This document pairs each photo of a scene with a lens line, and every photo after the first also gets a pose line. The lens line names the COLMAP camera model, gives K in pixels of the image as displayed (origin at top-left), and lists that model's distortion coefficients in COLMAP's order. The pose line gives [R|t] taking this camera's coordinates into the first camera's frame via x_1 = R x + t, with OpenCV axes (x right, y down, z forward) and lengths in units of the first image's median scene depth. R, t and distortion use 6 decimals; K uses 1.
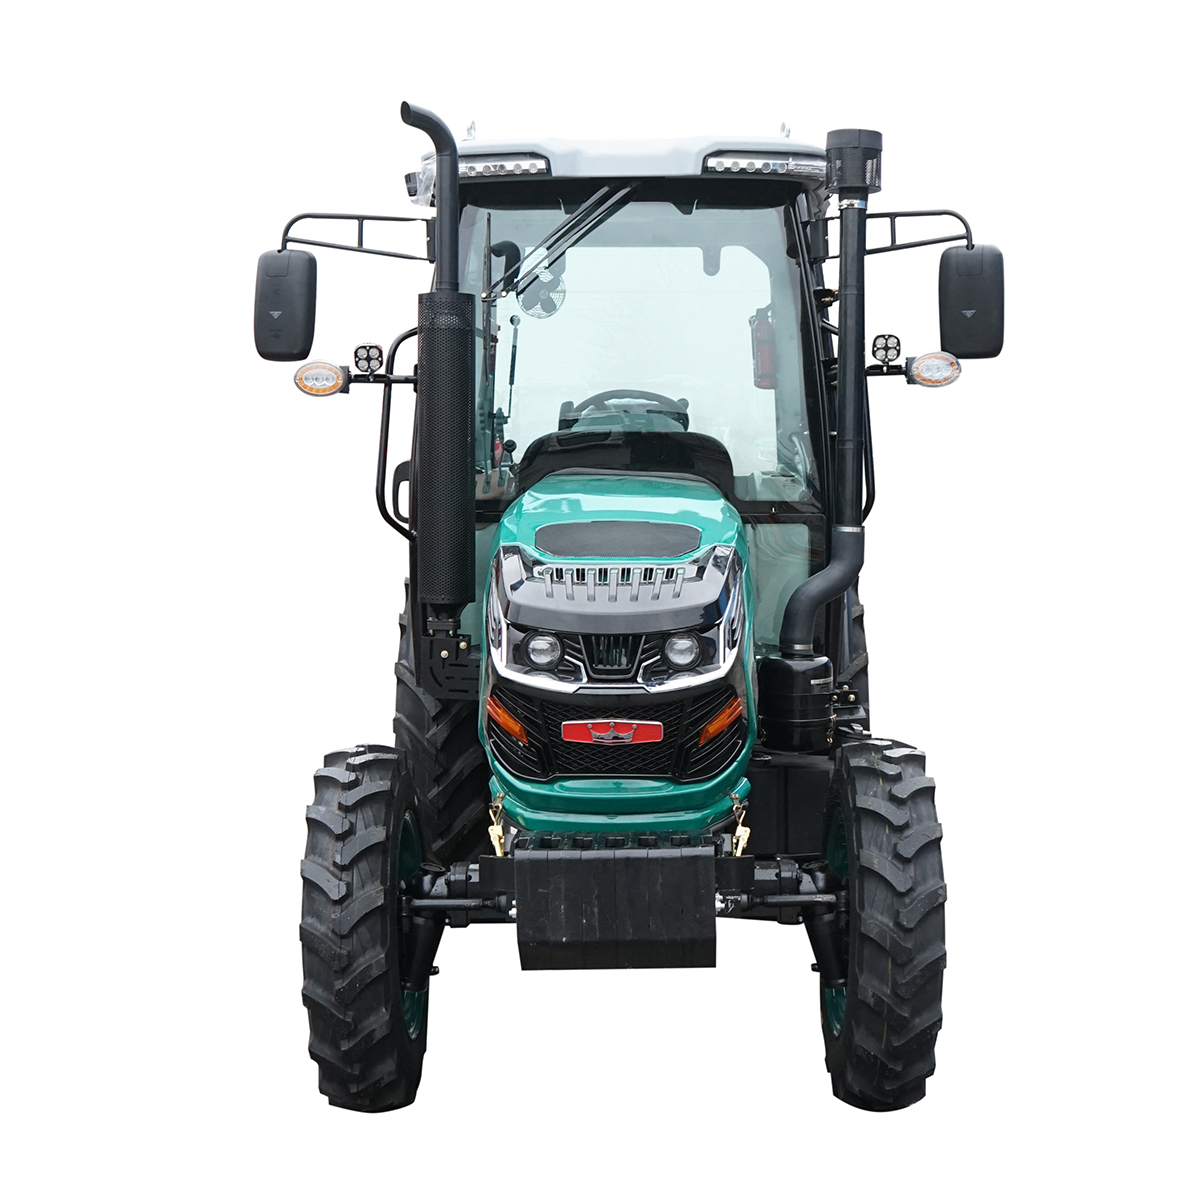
lens RADIAL K [[1296.4, 0, 631.0], [0, 1296.4, 598.5], [0, 0, 1]] dist [-0.016319, -0.023560]
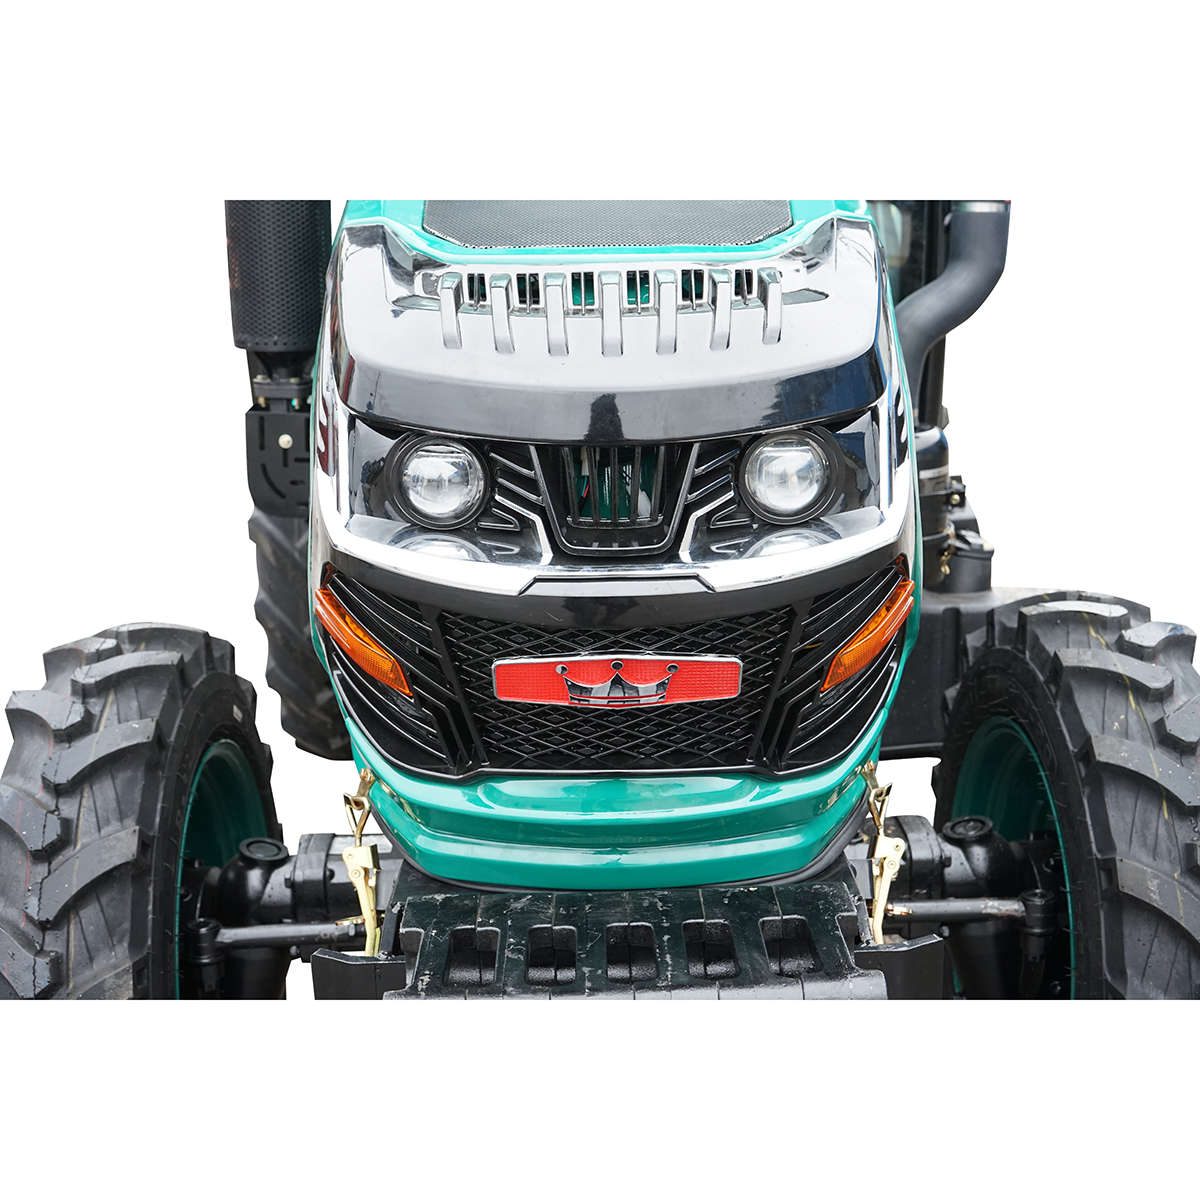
lens RADIAL K [[1538.5, 0, 600.0], [0, 1538.5, 600.0], [0, 0, 1]] dist [-0.008160, -0.006247]
pose [[0.999757, -0.019362, 0.010542, -0.023346], [0.017224, 0.984472, 0.174697, -0.006068], [-0.013761, -0.174473, 0.984566, 0.505203]]
